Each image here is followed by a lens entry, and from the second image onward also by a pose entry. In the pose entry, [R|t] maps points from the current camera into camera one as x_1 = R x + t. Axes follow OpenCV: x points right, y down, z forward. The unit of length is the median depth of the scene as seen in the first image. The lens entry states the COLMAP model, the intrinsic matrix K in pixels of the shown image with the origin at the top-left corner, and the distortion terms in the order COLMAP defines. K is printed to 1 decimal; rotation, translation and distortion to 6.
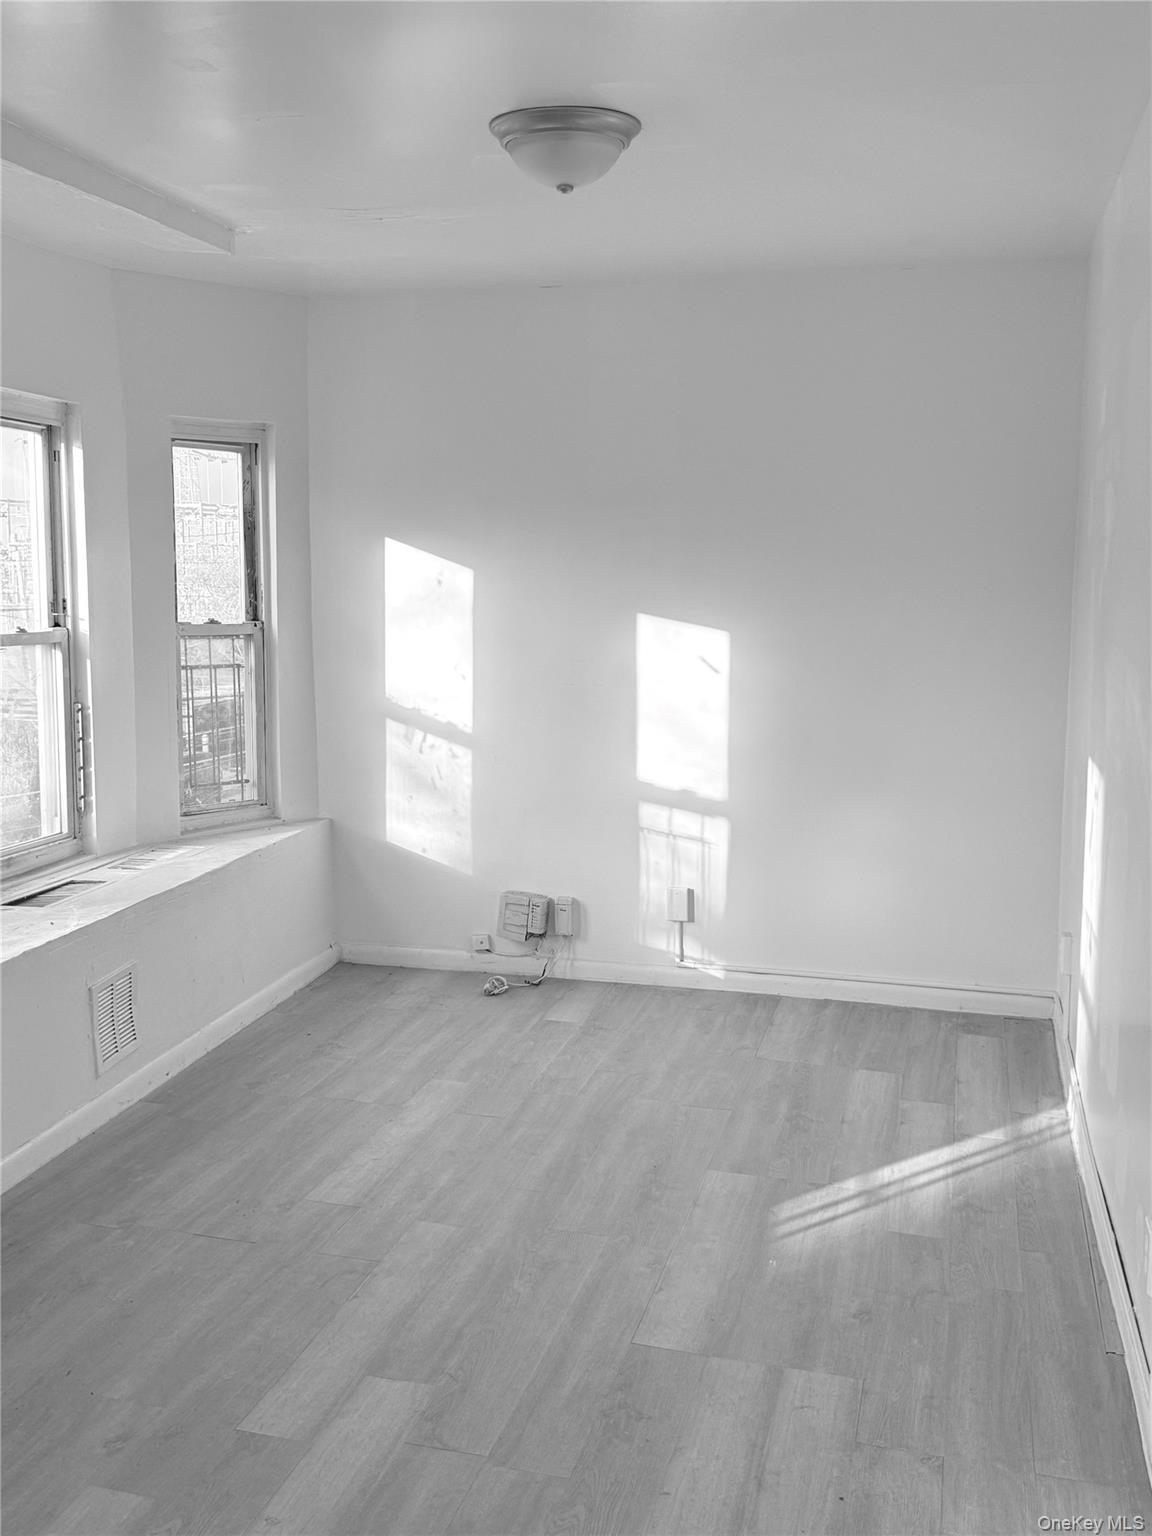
lens RADIAL K [[1493.8, 0, 559.0], [0, 1493.8, 758.4], [0, 0, 1]] dist [0.162034, -0.387572]
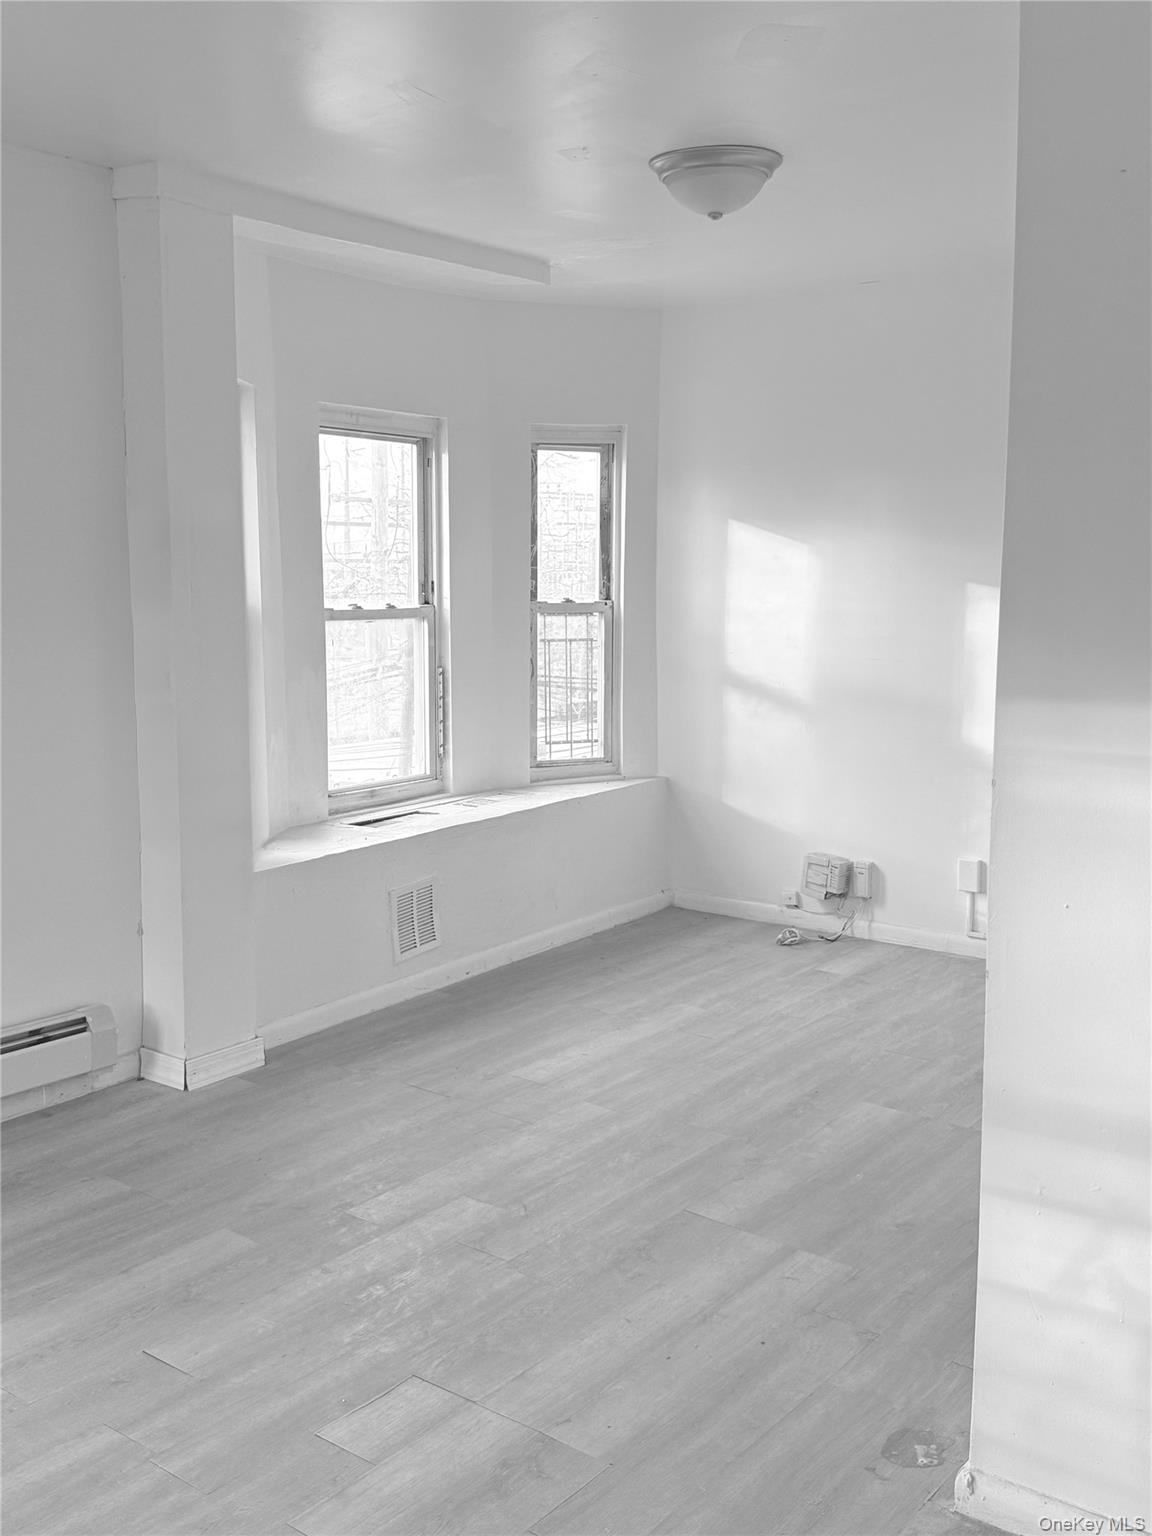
lens RADIAL K [[1511.9, 0, 576.0], [0, 1511.9, 768.0], [0, 0, 1]] dist [0.167061, -0.337766]
pose [[0.922514, 0.046675, -0.383131, 0.249027], [-0.040680, 0.998890, 0.023739, 0.010454], [0.383814, -0.006314, 0.923389, -0.078545]]
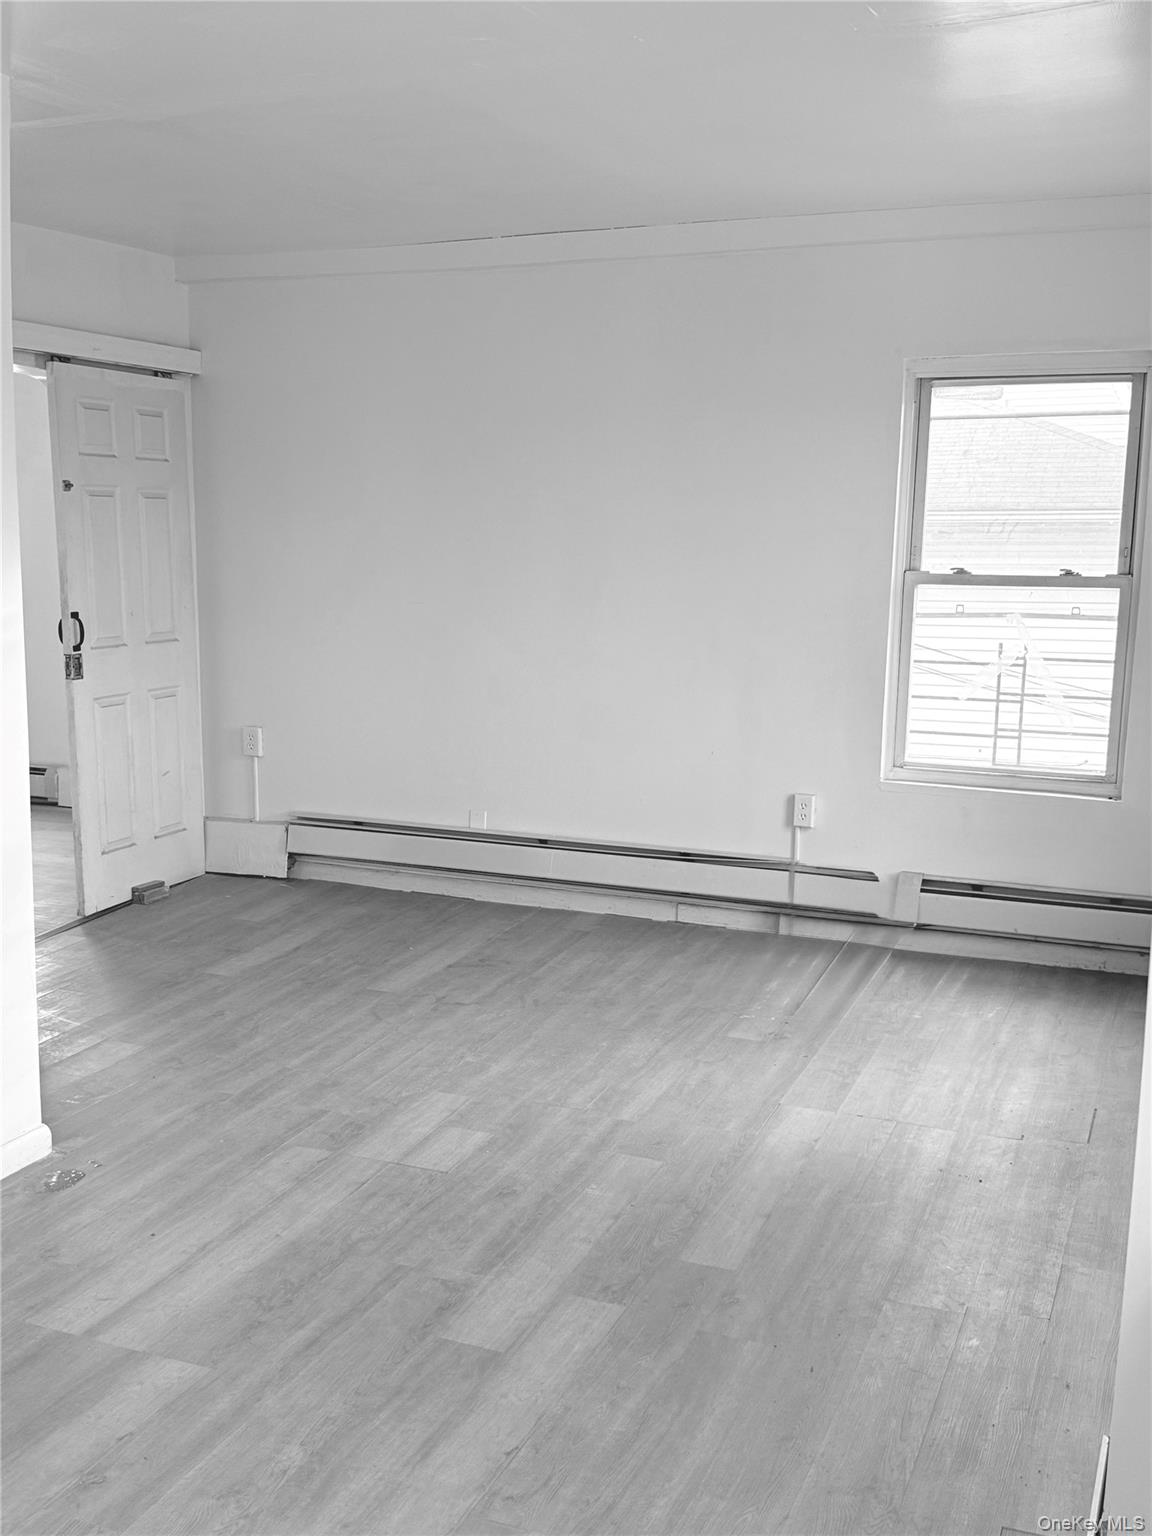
lens RADIAL K [[1511.9, 0, 576.0], [0, 1511.9, 768.0], [0, 0, 1]] dist [0.167061, -0.337766]
pose [[-0.990771, -0.044586, 0.128001, -0.163945], [-0.008663, 0.963249, 0.268471, -0.128285], [-0.135267, 0.264885, -0.954745, 1.068371]]
